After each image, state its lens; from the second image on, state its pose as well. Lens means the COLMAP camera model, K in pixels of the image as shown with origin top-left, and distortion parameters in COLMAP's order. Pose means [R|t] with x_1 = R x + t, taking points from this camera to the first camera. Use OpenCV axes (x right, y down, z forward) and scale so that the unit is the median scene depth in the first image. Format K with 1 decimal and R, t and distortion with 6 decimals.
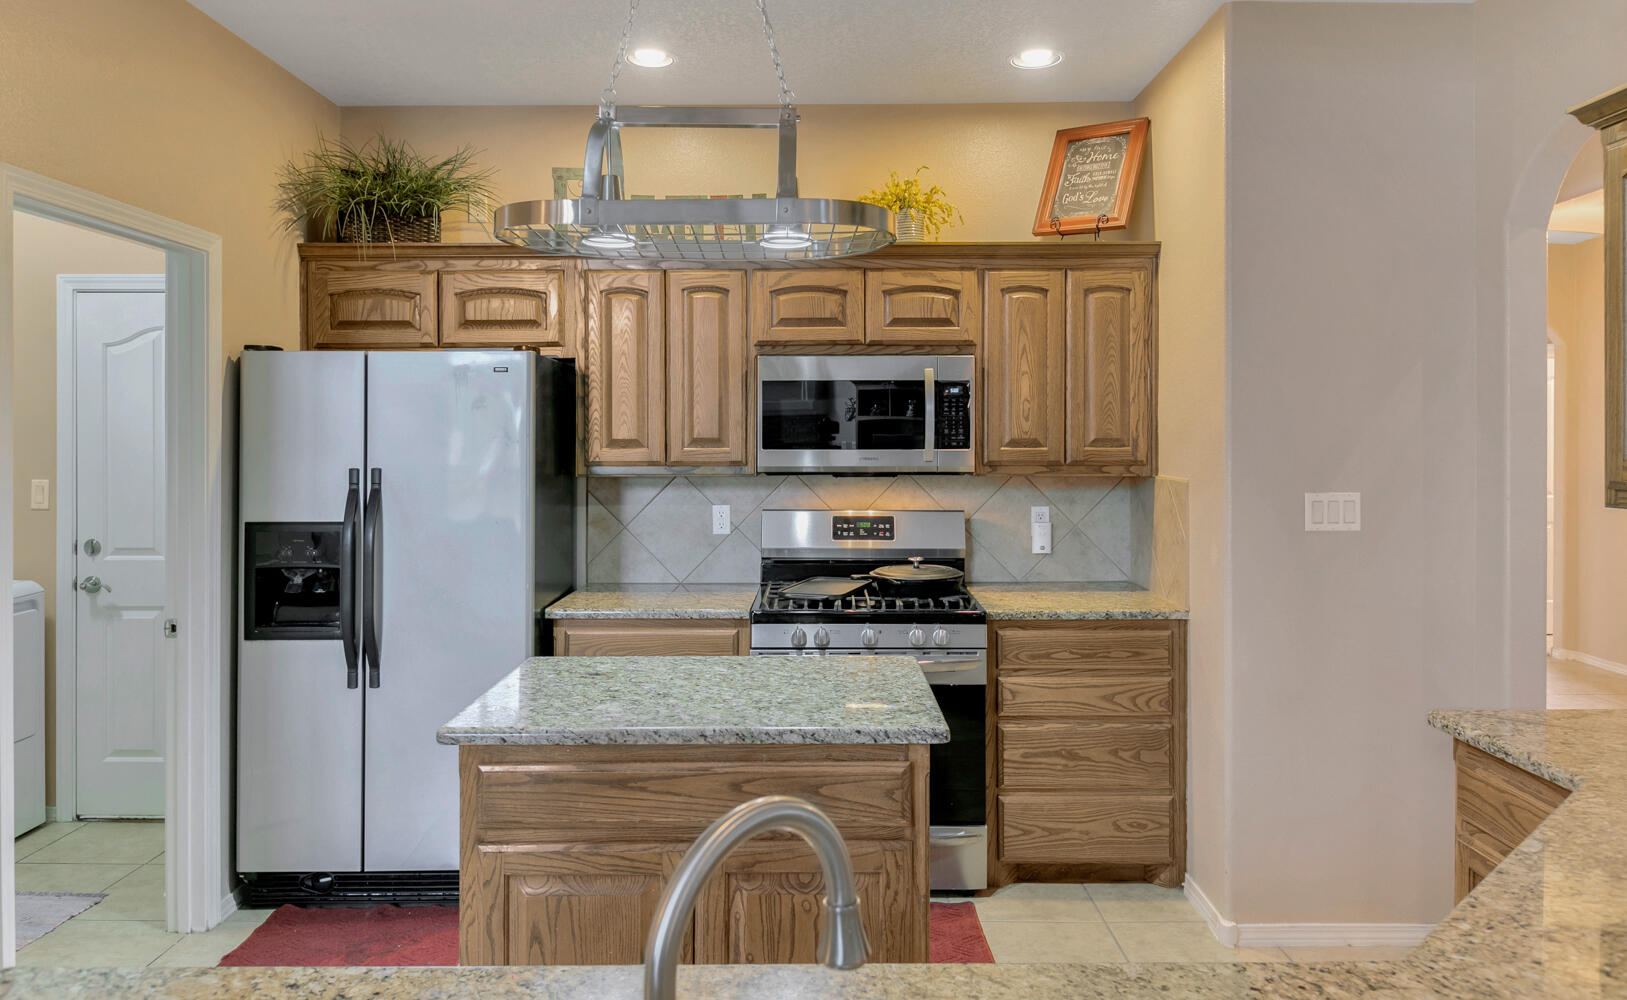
lens RADIAL K [[1135.4, 0, 817.4], [0, 1135.4, 429.5], [0, 0, 1]] dist [0.002313, -0.000700]
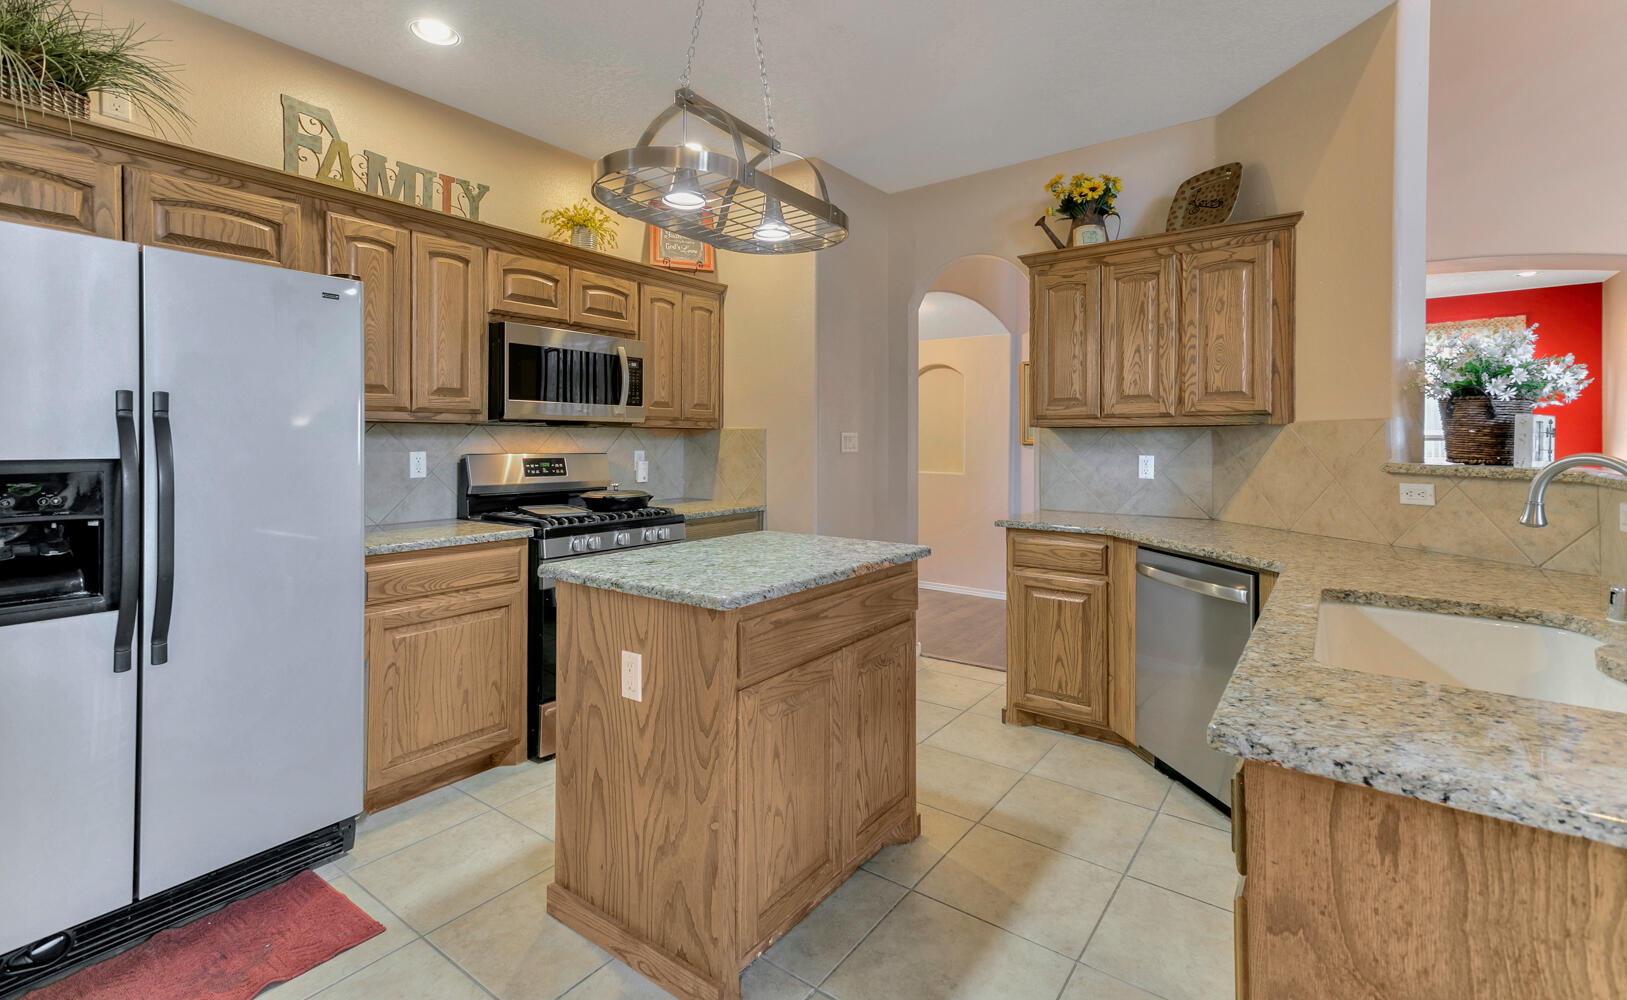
lens RADIAL K [[734.1, 0, 808.9], [0, 734.1, 442.6], [0, 0, 1]] dist [0.013492, 0.000293]
pose [[0.586020, 0.001937, 0.810294, -0.485153], [-0.003209, 0.999995, -0.000070, 0.061130], [-0.810290, -0.002559, 0.586024, 0.282764]]
